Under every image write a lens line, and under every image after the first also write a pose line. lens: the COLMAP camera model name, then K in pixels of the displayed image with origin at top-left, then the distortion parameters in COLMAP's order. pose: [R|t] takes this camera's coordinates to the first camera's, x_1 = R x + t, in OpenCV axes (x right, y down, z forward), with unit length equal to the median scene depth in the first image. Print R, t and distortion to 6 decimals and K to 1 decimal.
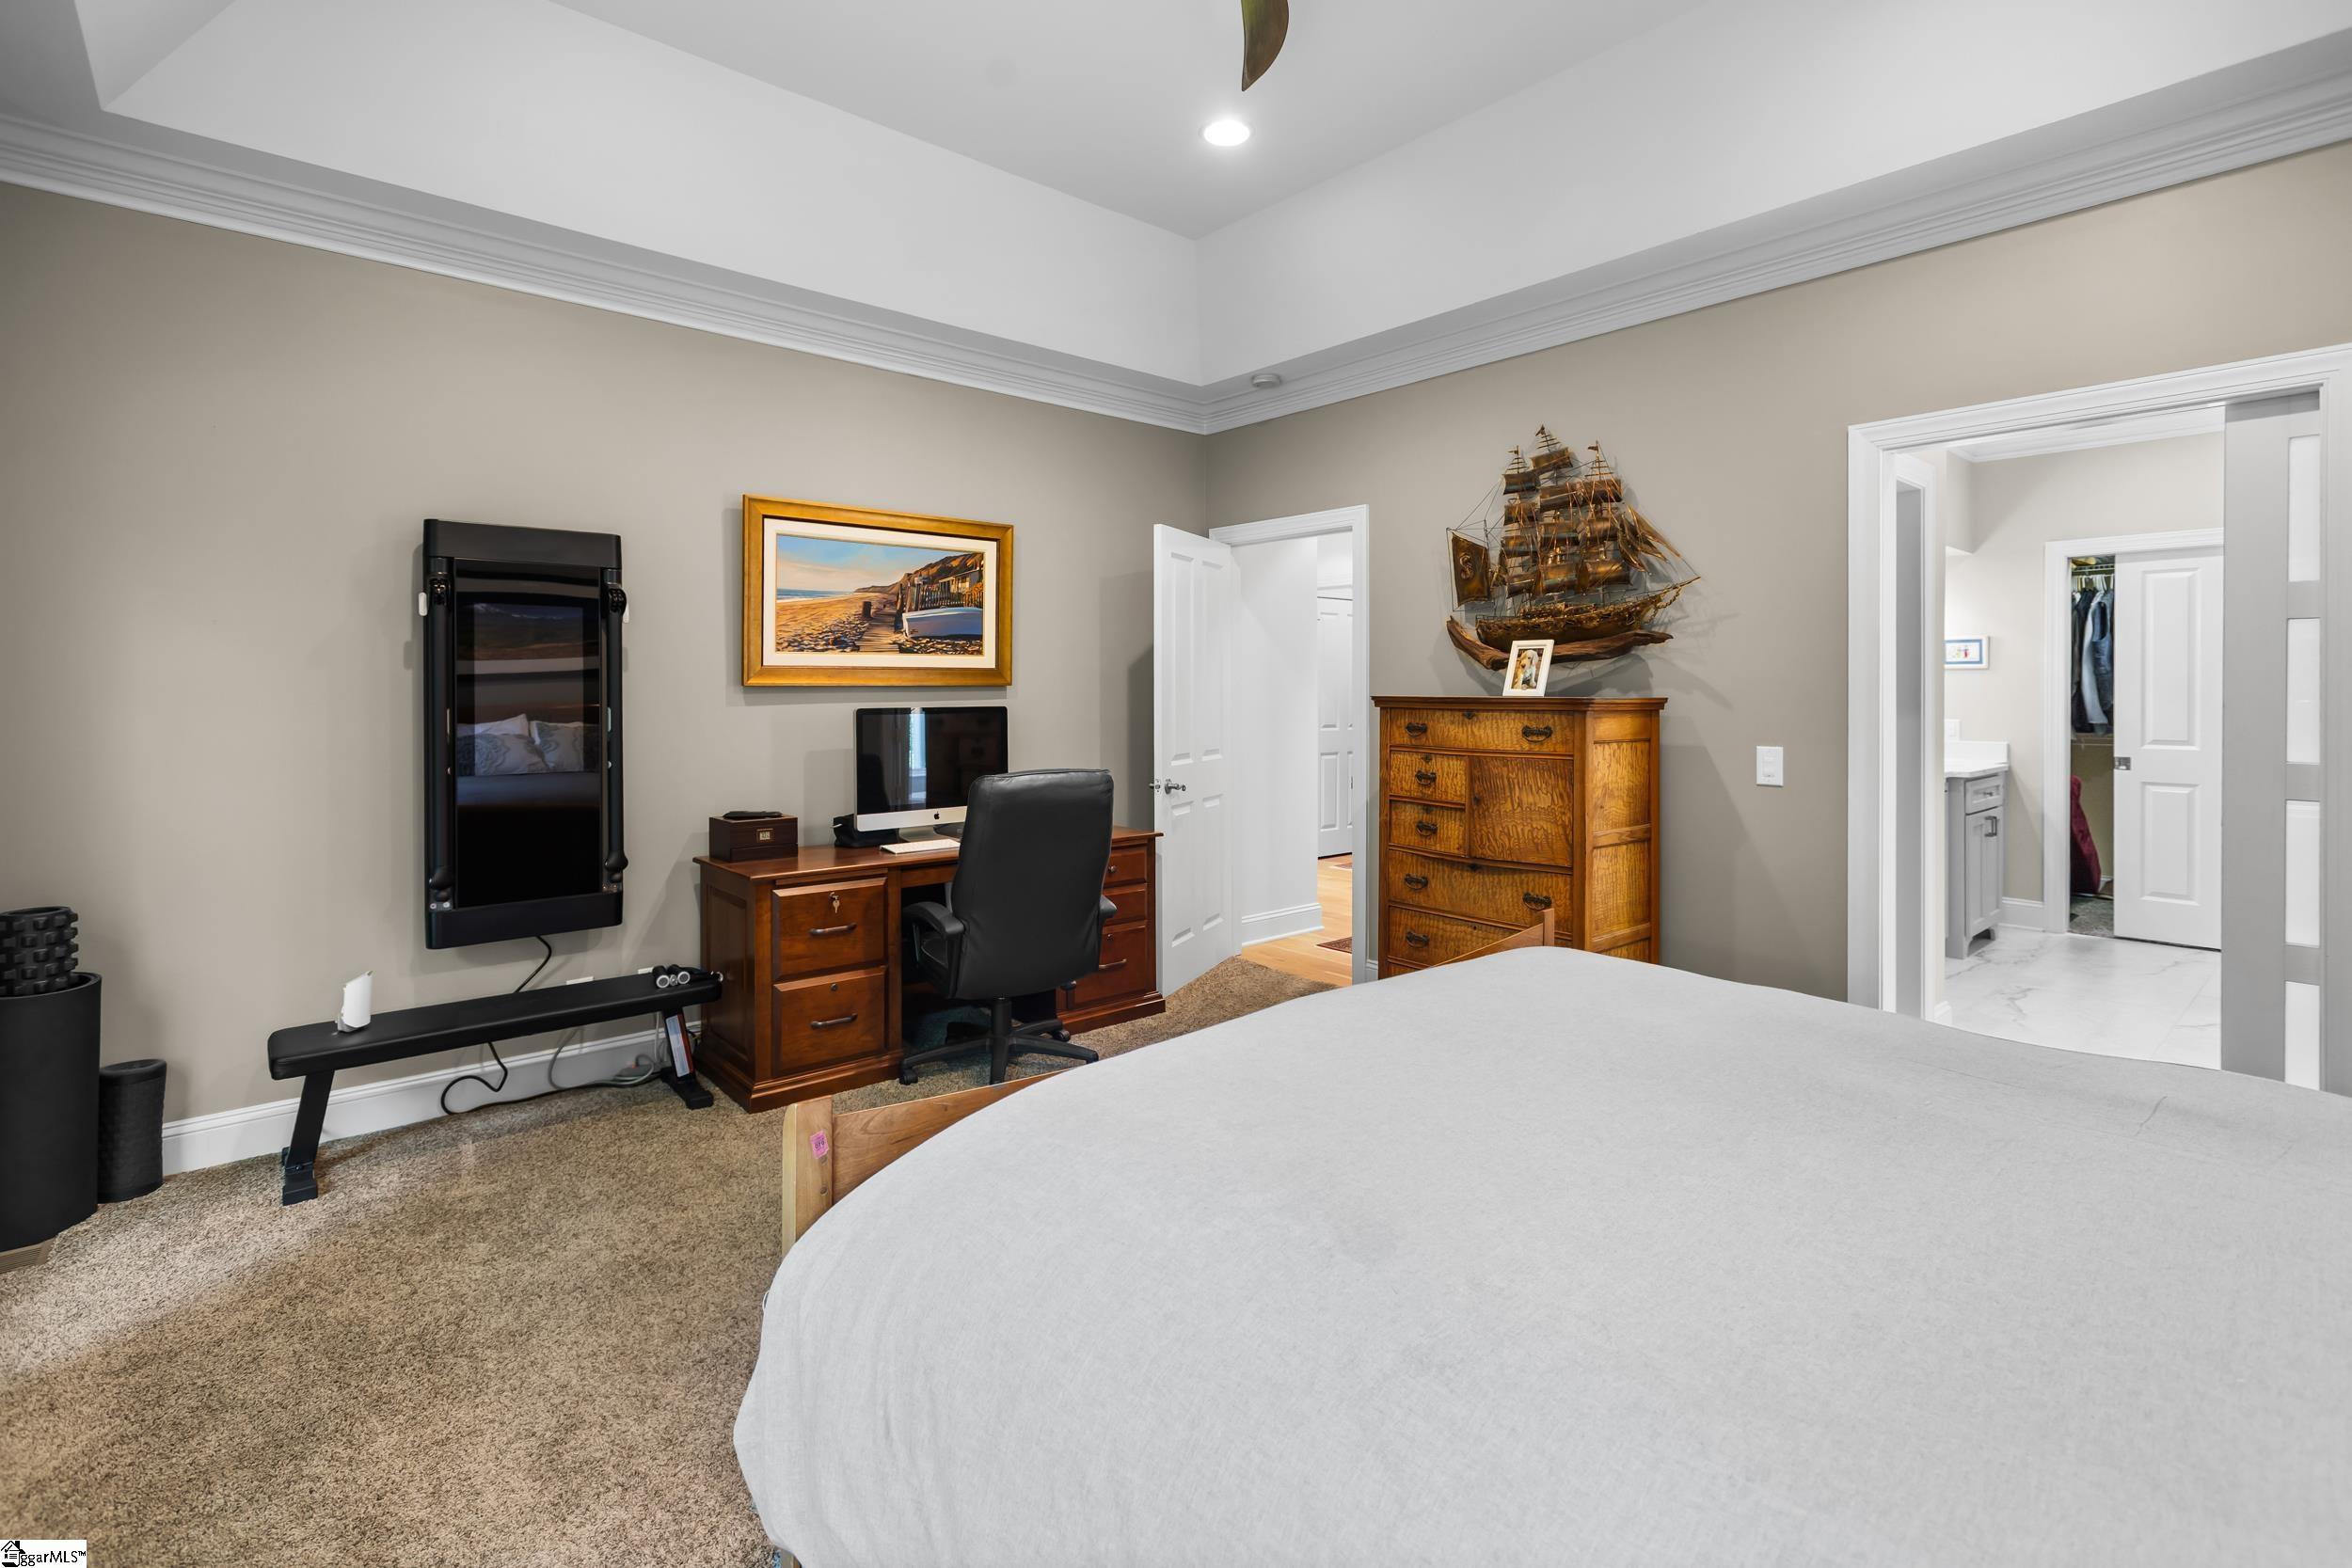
lens RADIAL K [[1071.9, 0, 1187.9], [0, 1071.9, 702.7], [0, 0, 1]] dist [0.005133, -0.000973]
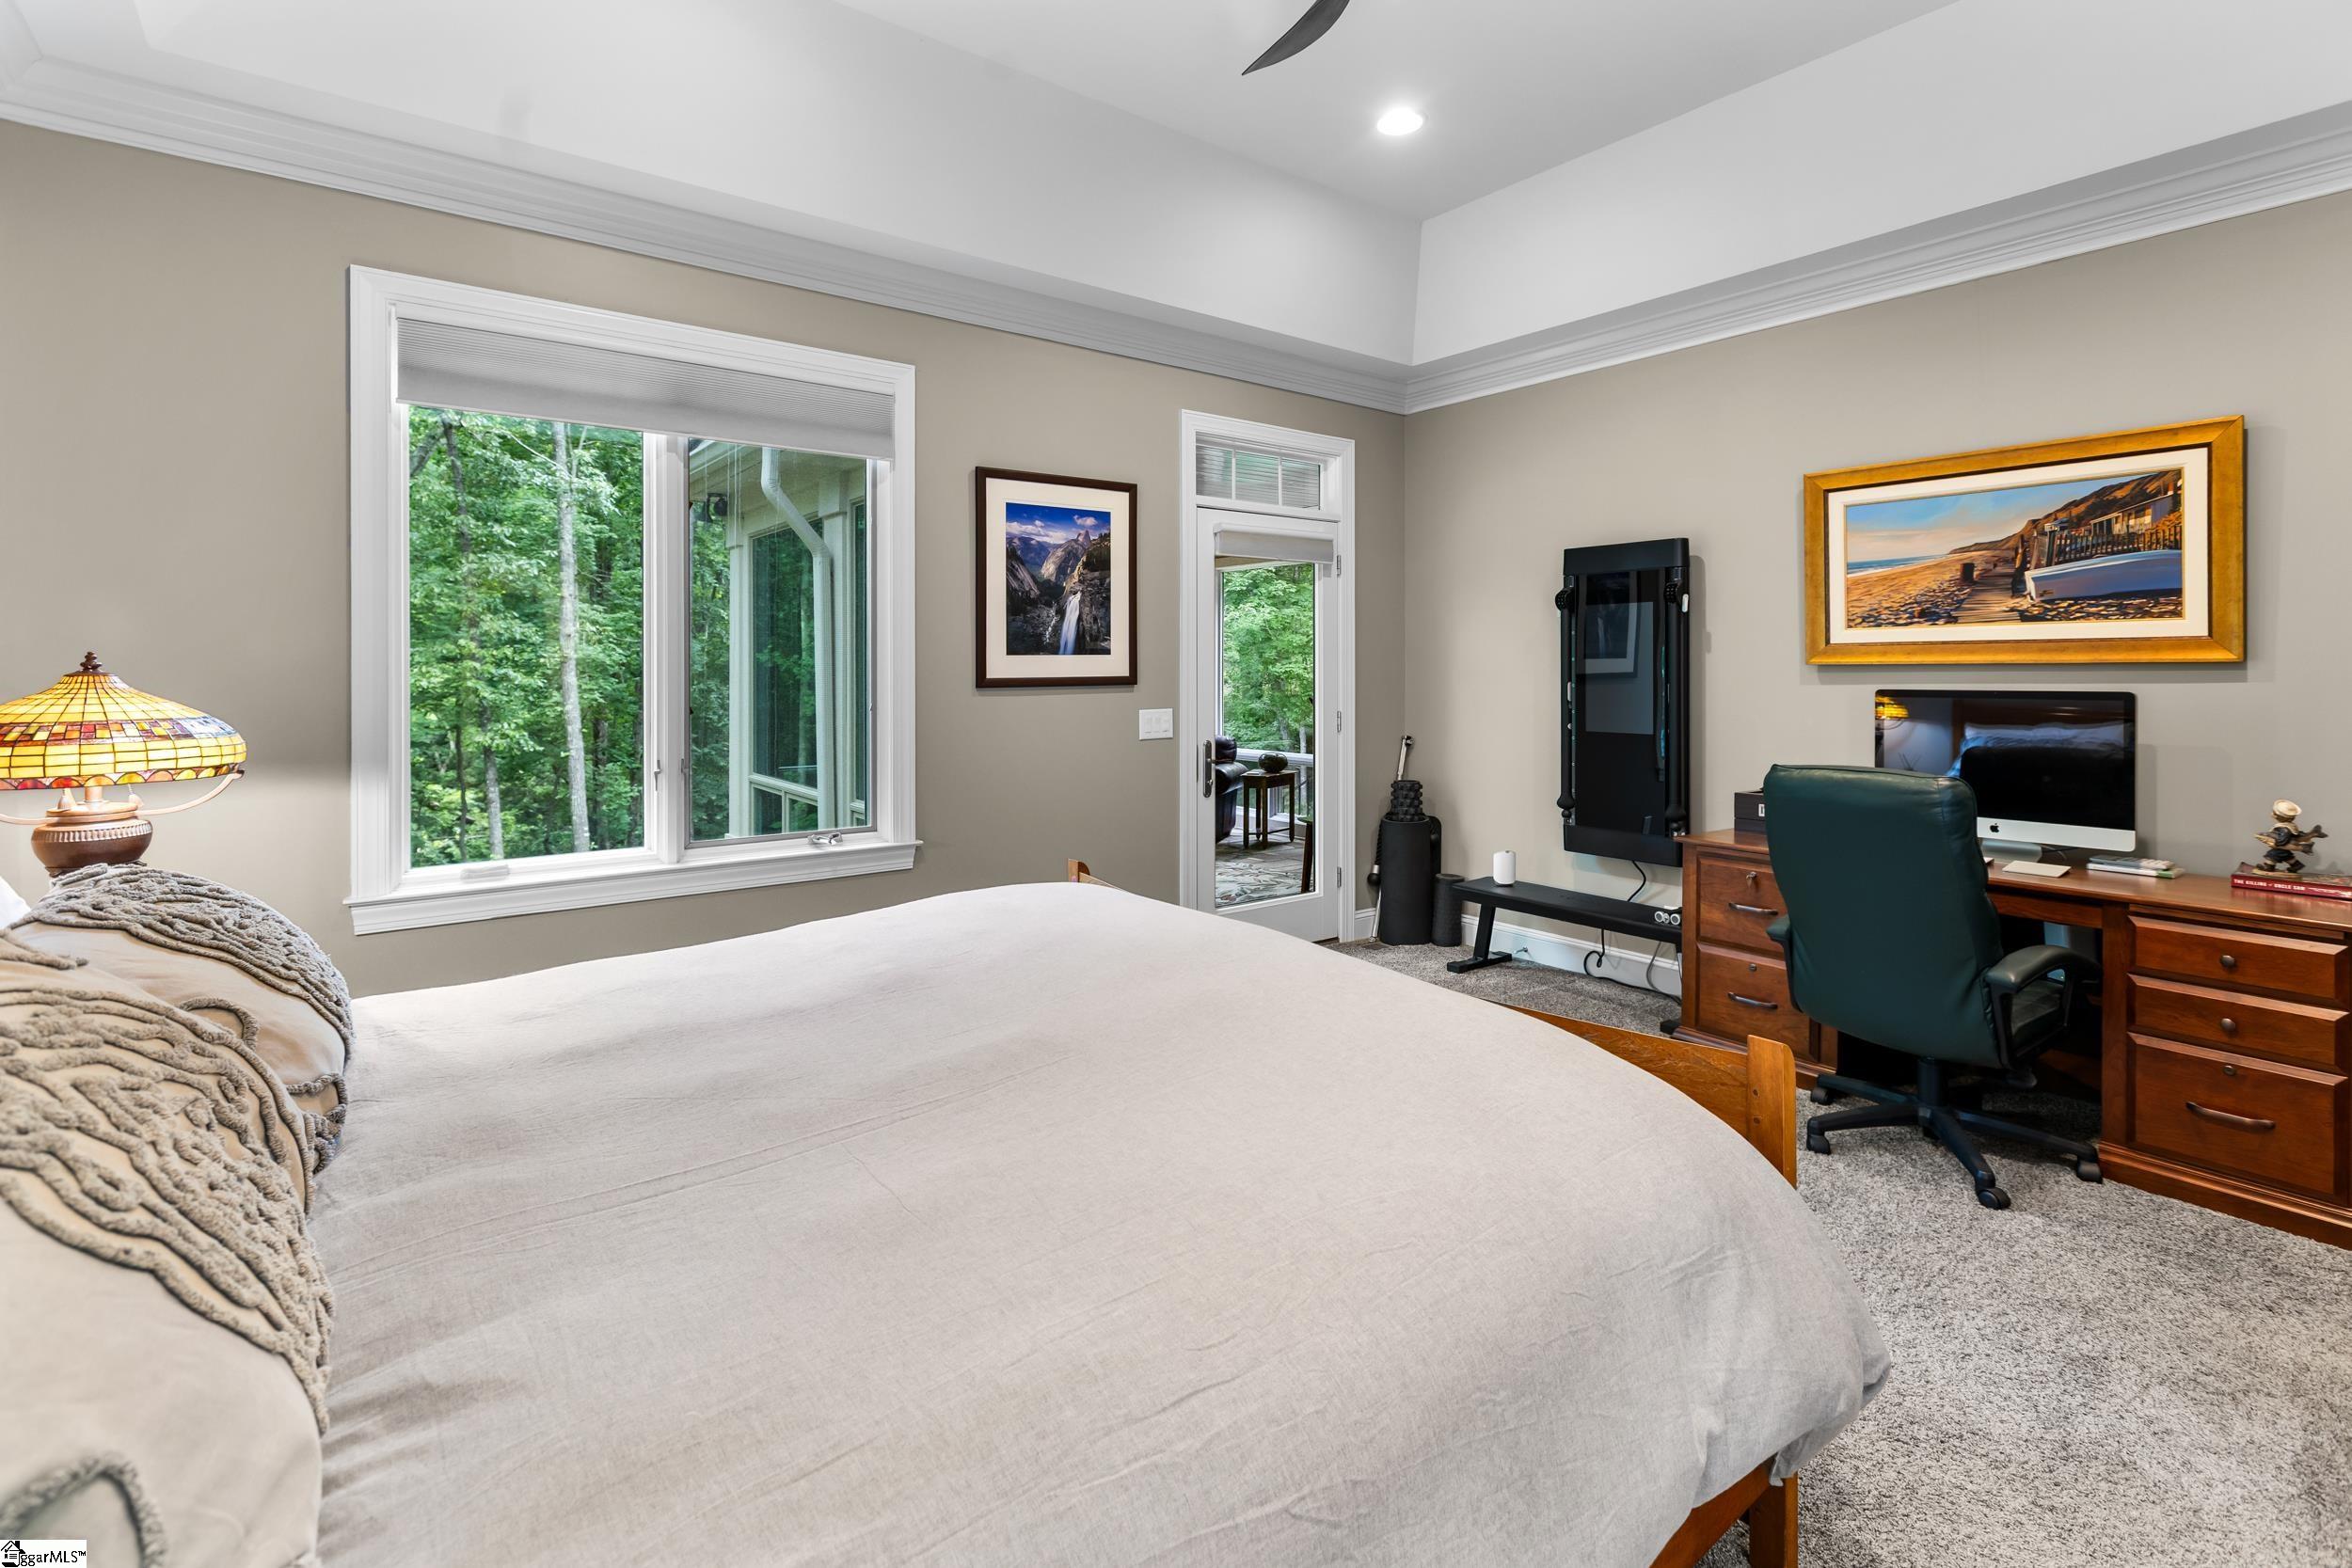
lens RADIAL K [[1071.9, 0, 1144.3], [0, 1071.9, 671.8], [0, 0, 1]] dist [0.005133, -0.000973]
pose [[-0.070099, 0.004593, -0.997529, 0.580973], [-0.009221, 0.999944, 0.005252, -0.007626], [0.997497, 0.009566, -0.070052, 0.414002]]
